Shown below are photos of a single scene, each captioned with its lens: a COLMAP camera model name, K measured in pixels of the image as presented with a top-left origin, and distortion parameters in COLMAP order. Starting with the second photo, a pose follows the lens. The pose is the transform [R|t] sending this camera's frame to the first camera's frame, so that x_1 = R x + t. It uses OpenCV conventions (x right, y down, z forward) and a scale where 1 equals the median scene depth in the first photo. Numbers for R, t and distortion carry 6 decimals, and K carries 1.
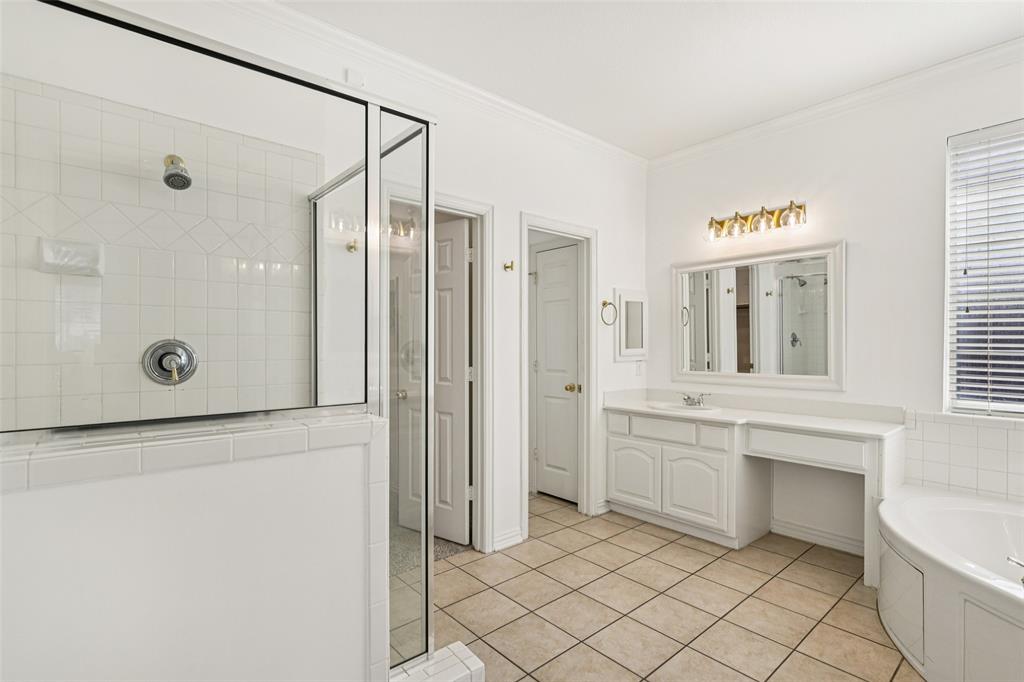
lens RADIAL K [[491.6, 0, 512.0], [0, 491.6, 341.0], [0, 0, 1]] dist [-0.001168, -0.000267]
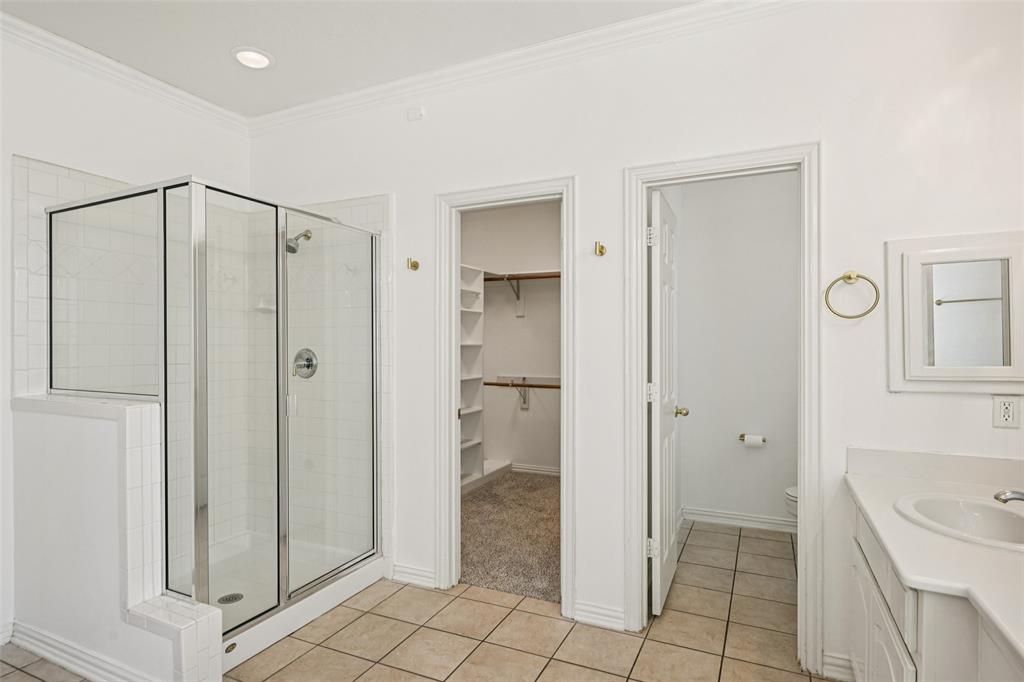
lens RADIAL K [[538.9, 0, 512.0], [0, 538.9, 341.0], [0, 0, 1]] dist [-0.000529, 0.000081]
pose [[0.402771, -0.004788, -0.915288, 0.521004], [0.009909, 0.999951, -0.000870, -0.011108], [0.915247, -0.008719, 0.402798, 0.416840]]
